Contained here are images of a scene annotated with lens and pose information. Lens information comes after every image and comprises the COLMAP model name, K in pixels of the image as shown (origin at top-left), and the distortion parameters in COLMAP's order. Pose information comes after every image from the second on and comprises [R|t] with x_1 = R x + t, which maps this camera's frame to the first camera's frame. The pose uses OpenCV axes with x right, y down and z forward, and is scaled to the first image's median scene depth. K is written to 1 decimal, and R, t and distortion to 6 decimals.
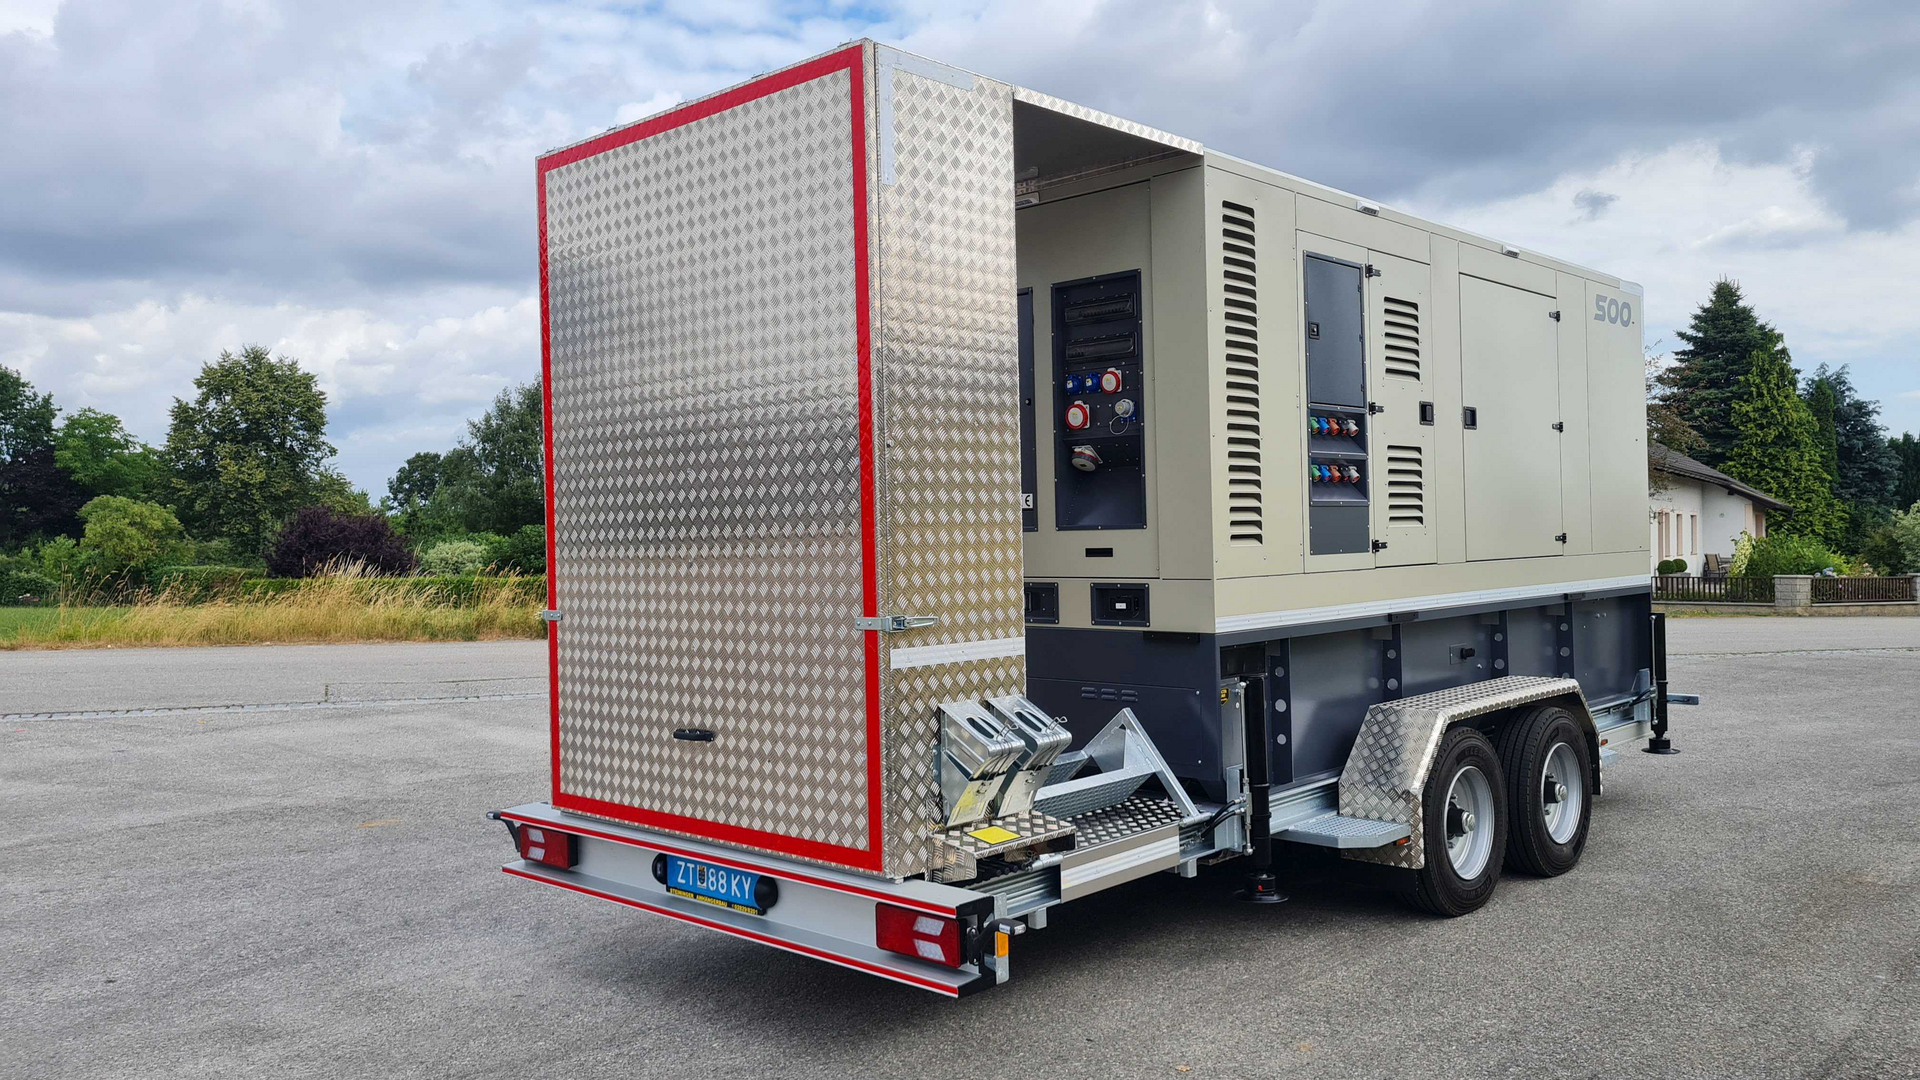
lens RADIAL K [[1453.1, 0, 1010.1], [0, 1453.1, 520.5], [0, 0, 1]] dist [0.008108, -0.024423]
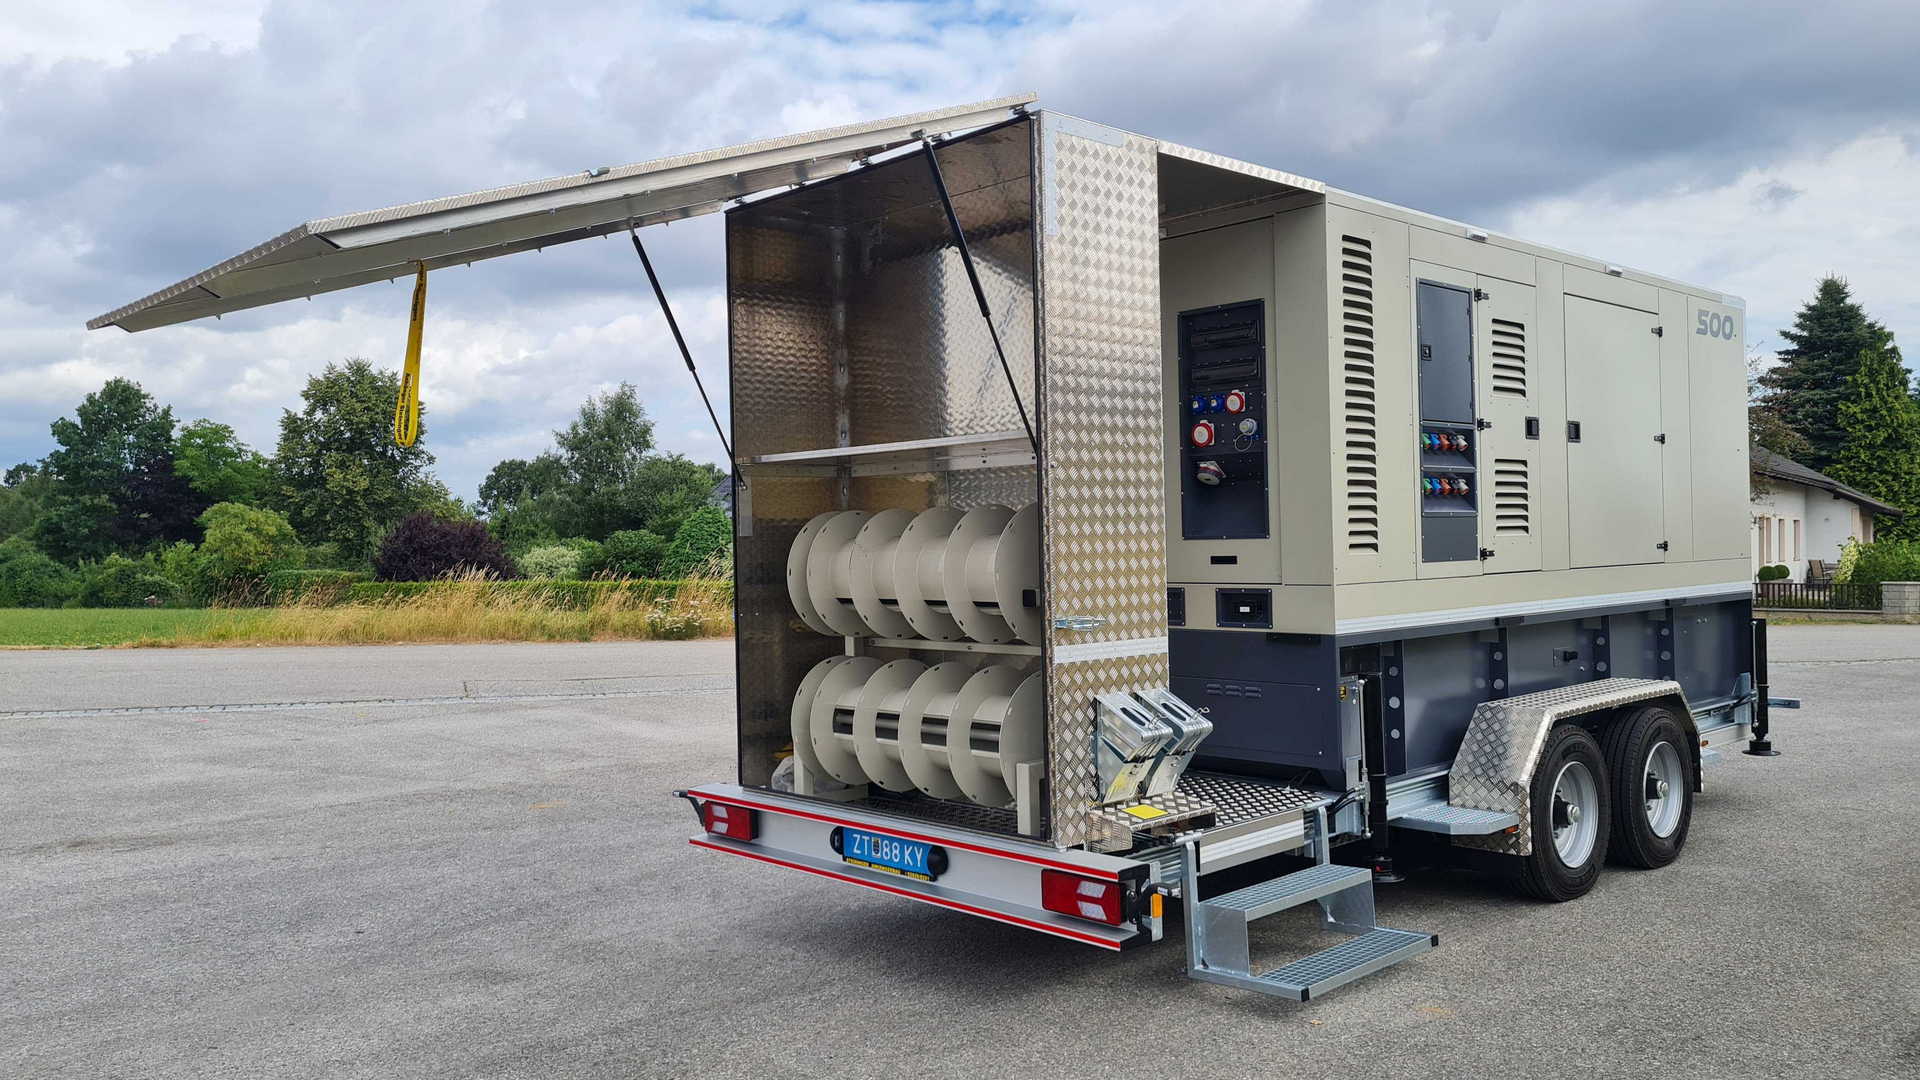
lens RADIAL K [[1459.7, 0, 960.0], [0, 1459.7, 540.0], [0, 0, 1]] dist [0.011582, -0.032522]
pose [[0.996704, -0.000146, -0.081120, -0.044414], [0.000973, 0.999948, 0.010152, -0.004057], [0.081115, -0.010198, 0.996653, -0.097512]]
